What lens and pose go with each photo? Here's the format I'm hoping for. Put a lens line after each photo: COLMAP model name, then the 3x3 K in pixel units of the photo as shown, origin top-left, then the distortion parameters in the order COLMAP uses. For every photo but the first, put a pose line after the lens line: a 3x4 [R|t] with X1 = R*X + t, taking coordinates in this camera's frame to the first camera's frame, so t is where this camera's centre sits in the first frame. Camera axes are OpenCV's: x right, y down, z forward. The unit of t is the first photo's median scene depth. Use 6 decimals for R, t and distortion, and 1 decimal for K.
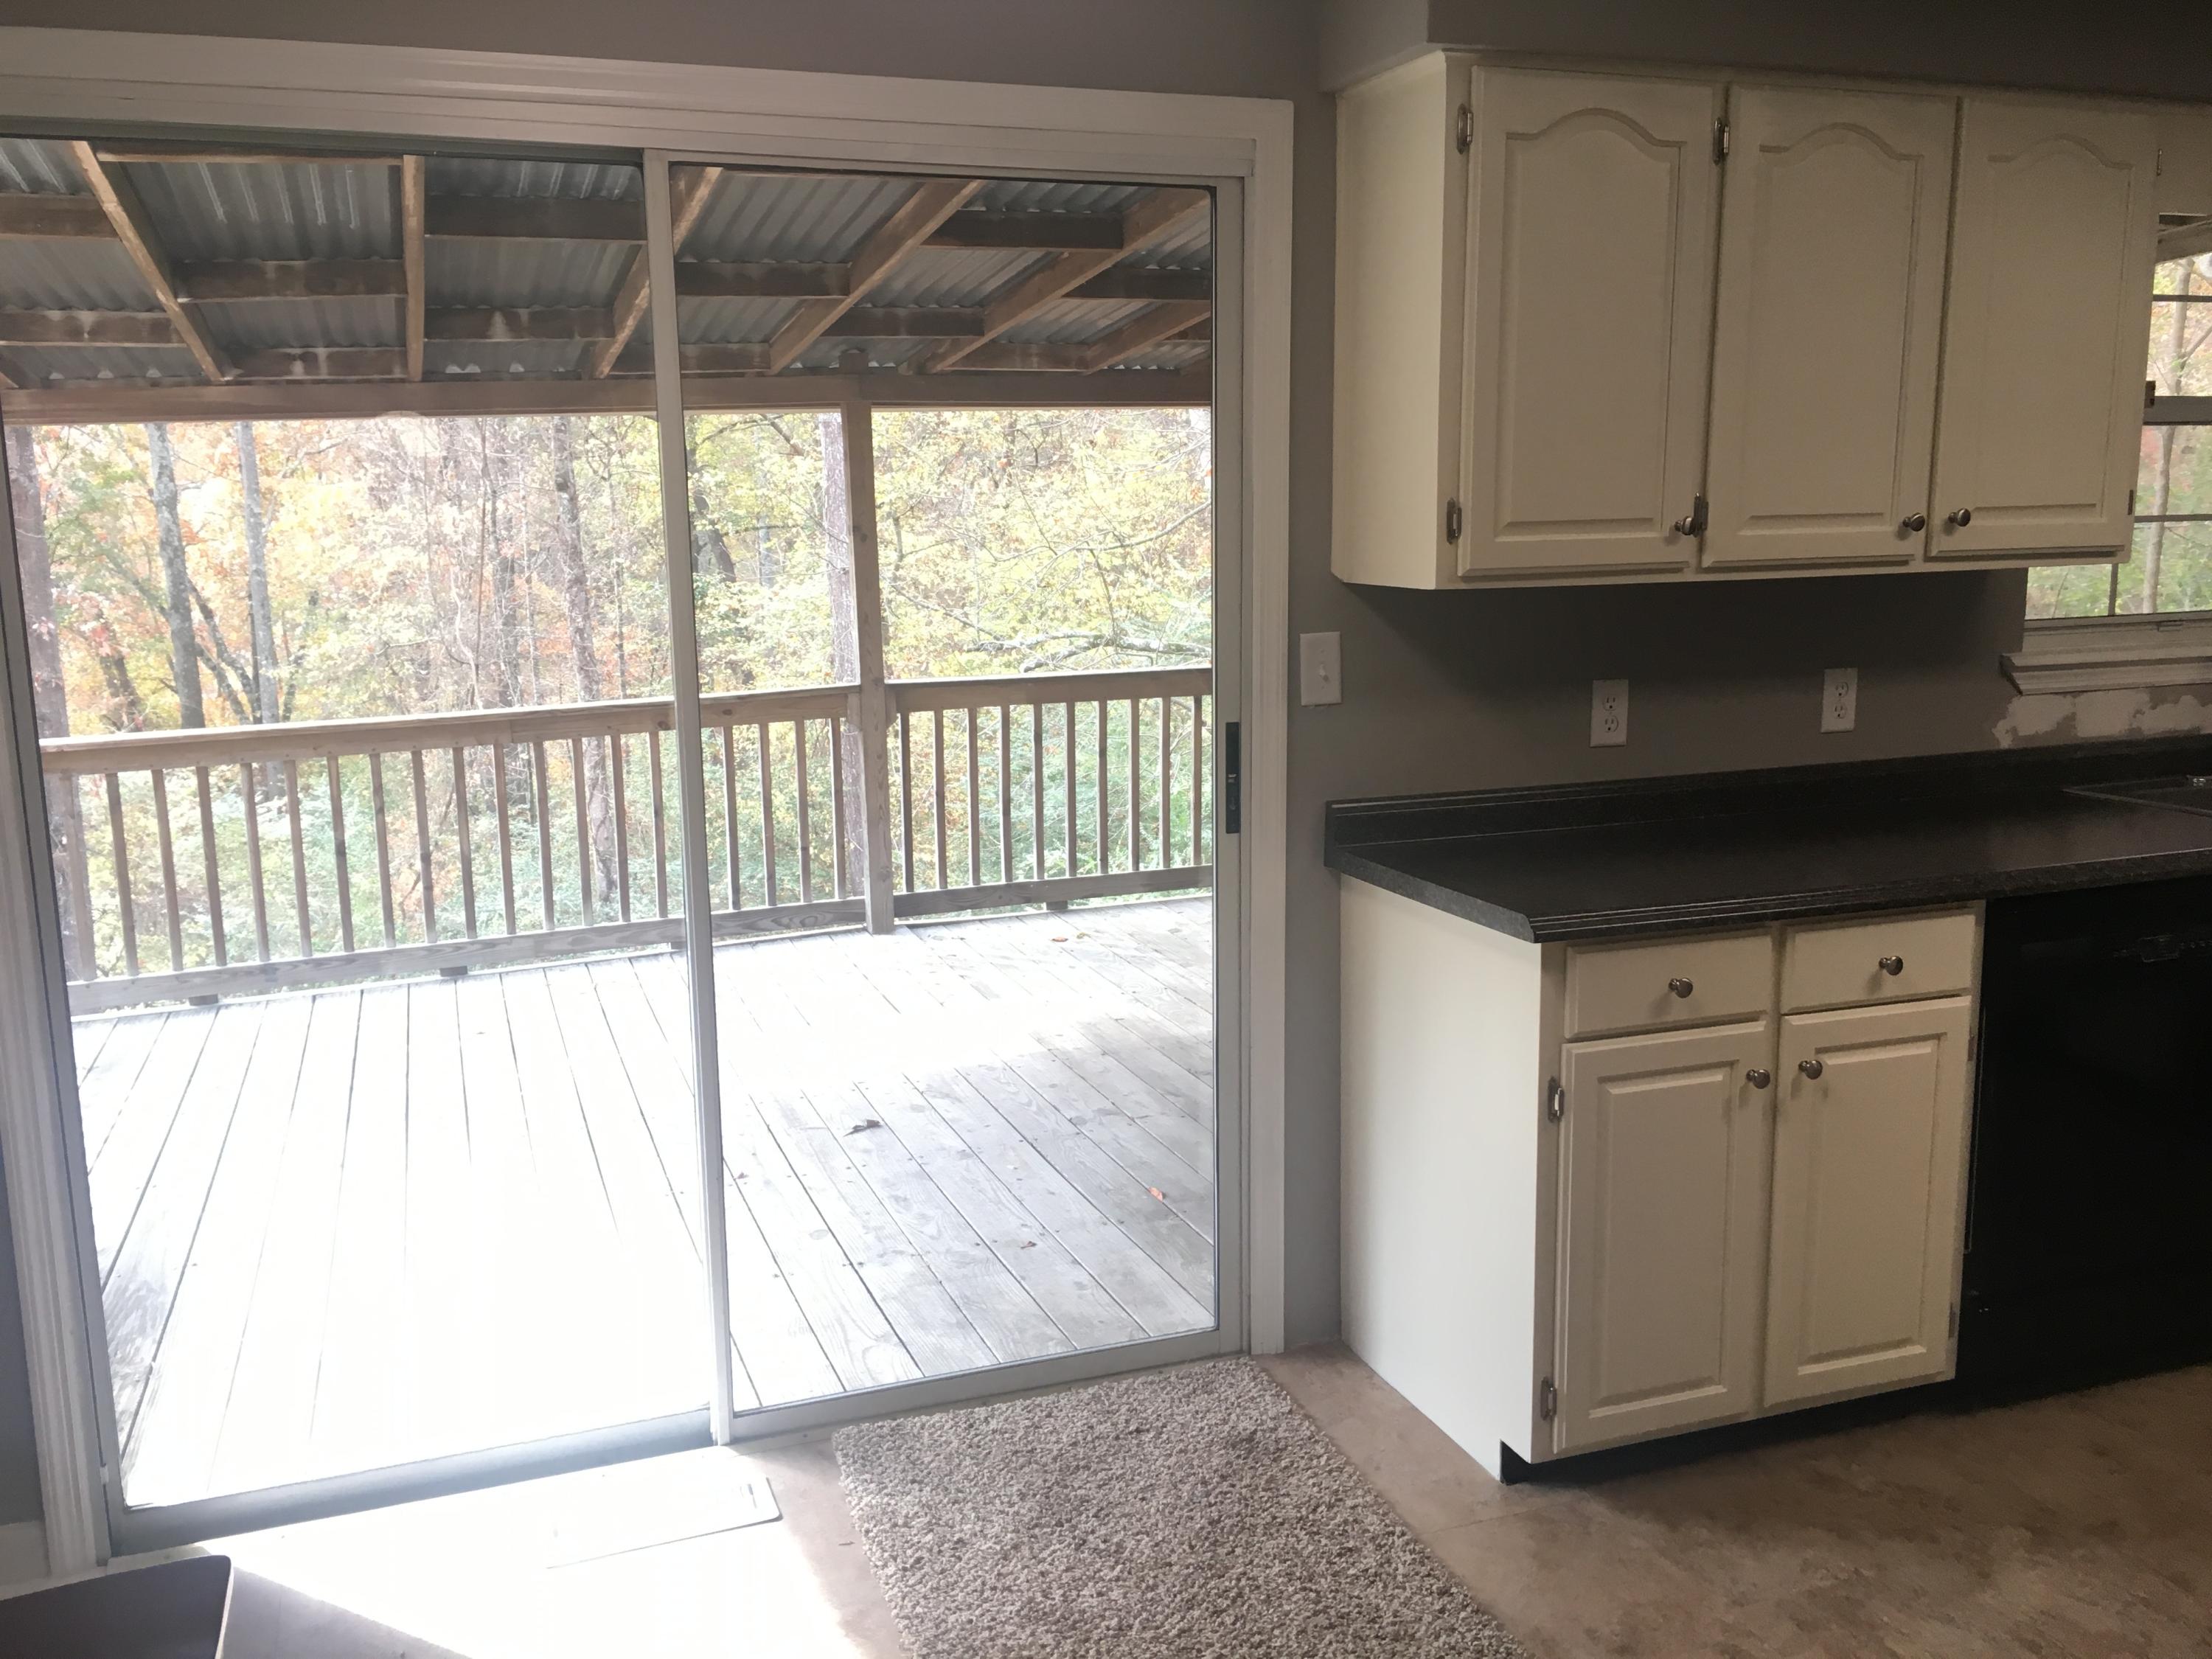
lens RADIAL K [[1885.3, 0, 1105.4], [0, 1885.3, 834.4], [0, 0, 1]] dist [0.076013, -0.092384]
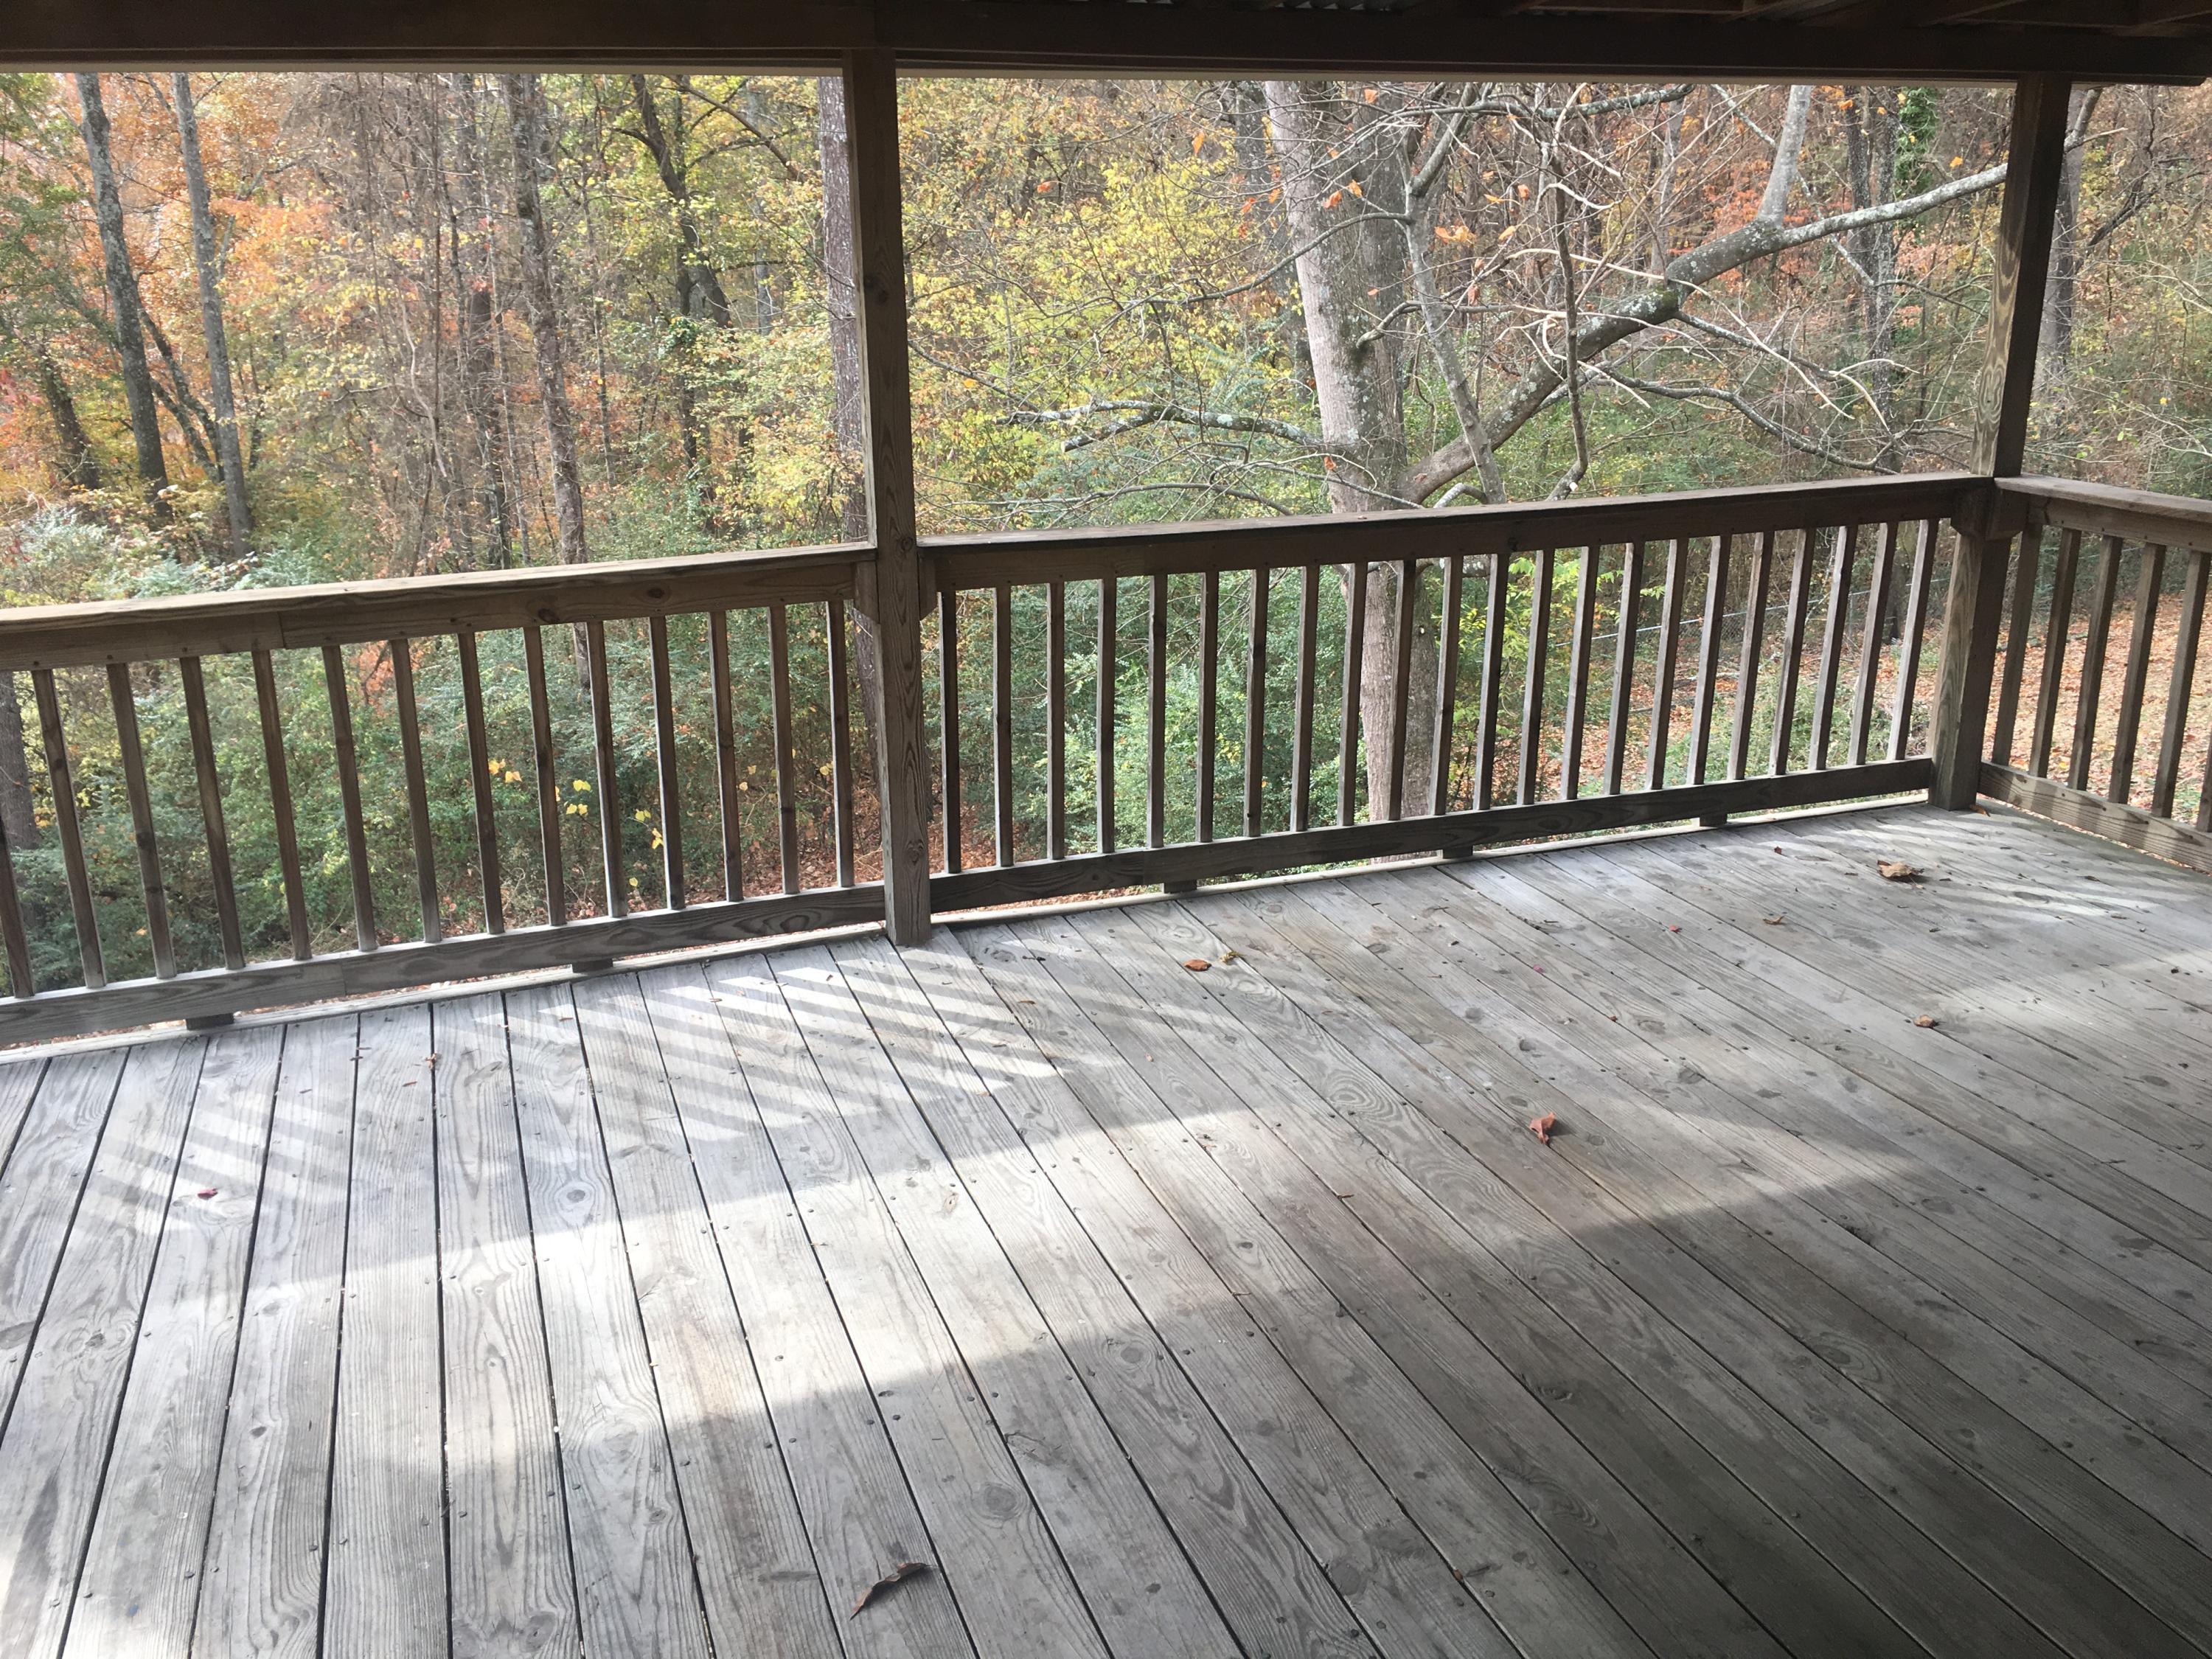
lens RADIAL K [[1885.3, 0, 1096.4], [0, 1885.3, 829.4], [0, 0, 1]] dist [0.076013, -0.092384]
pose [[0.999864, 0.015161, -0.006549, -0.046407], [-0.014207, 0.991804, 0.126979, -0.057651], [0.008420, -0.126869, 0.991884, 0.332728]]
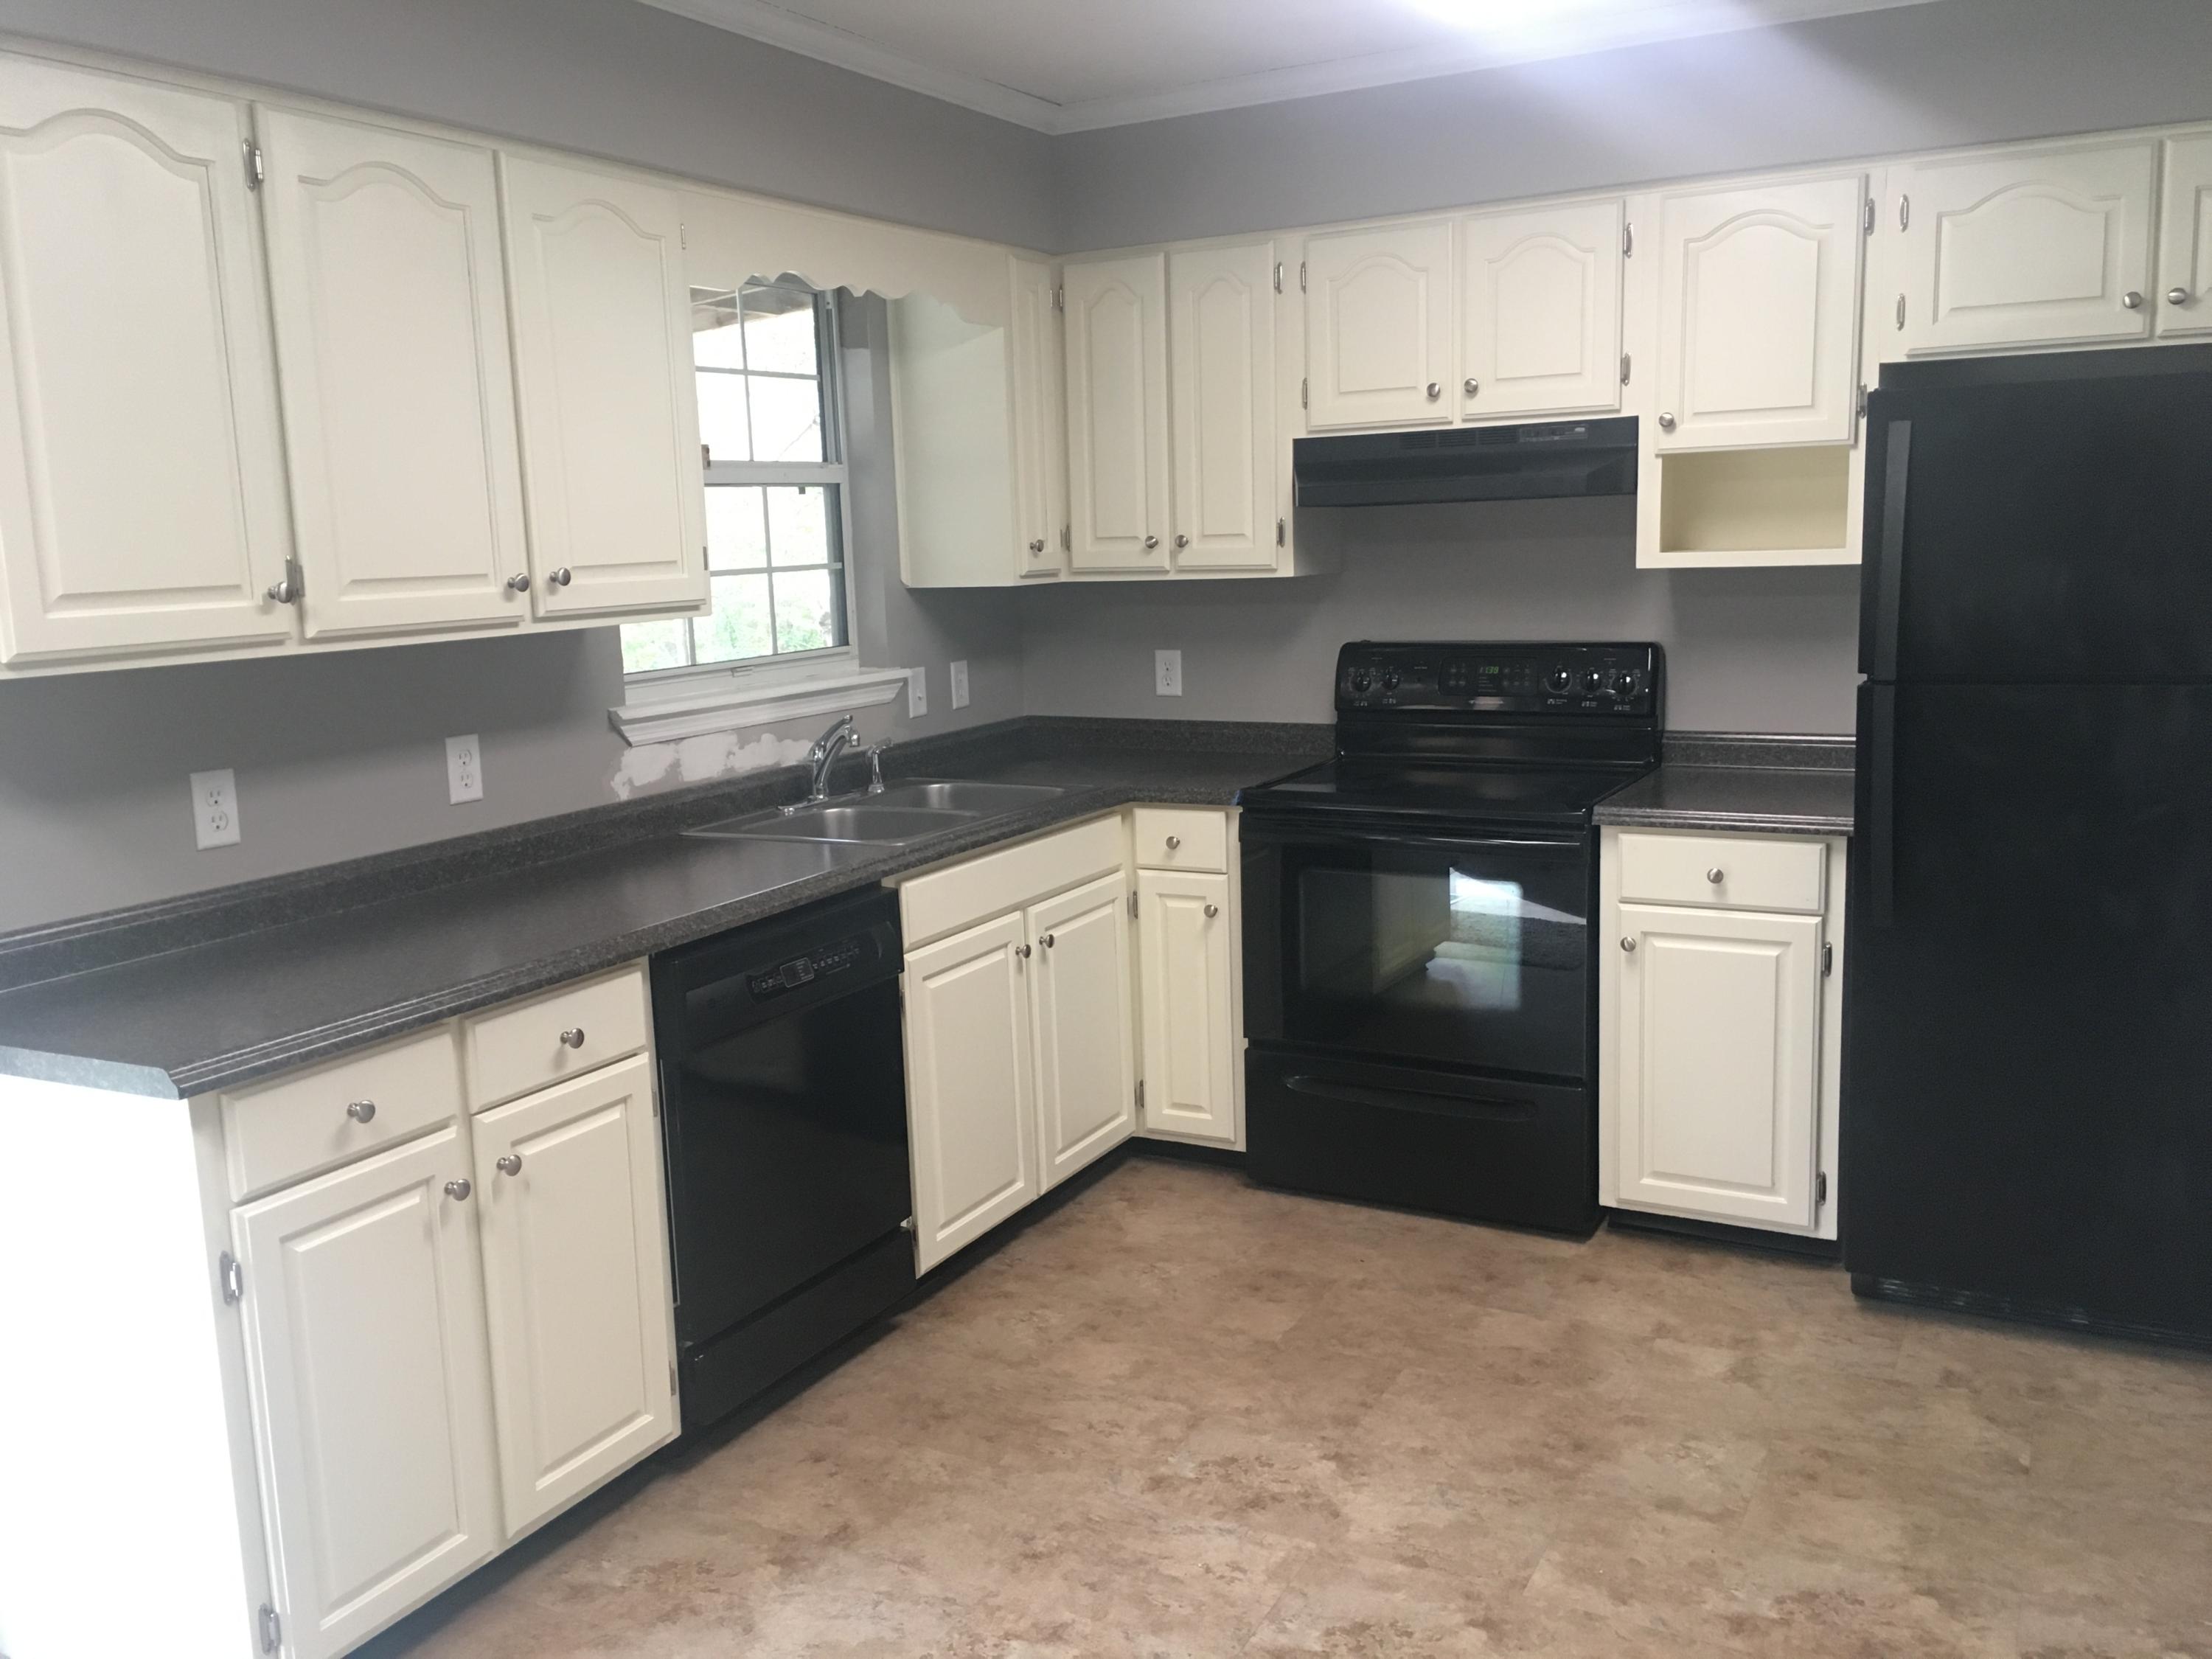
lens RADIAL K [[1885.3, 0, 1106.8], [0, 1885.3, 829.1], [0, 0, 1]] dist [0.076013, -0.092384]
pose [[0.744326, -0.118035, 0.657302, -0.005280], [0.139782, 0.989991, 0.019489, -0.016544], [-0.653024, 0.077373, 0.753375, 0.085841]]
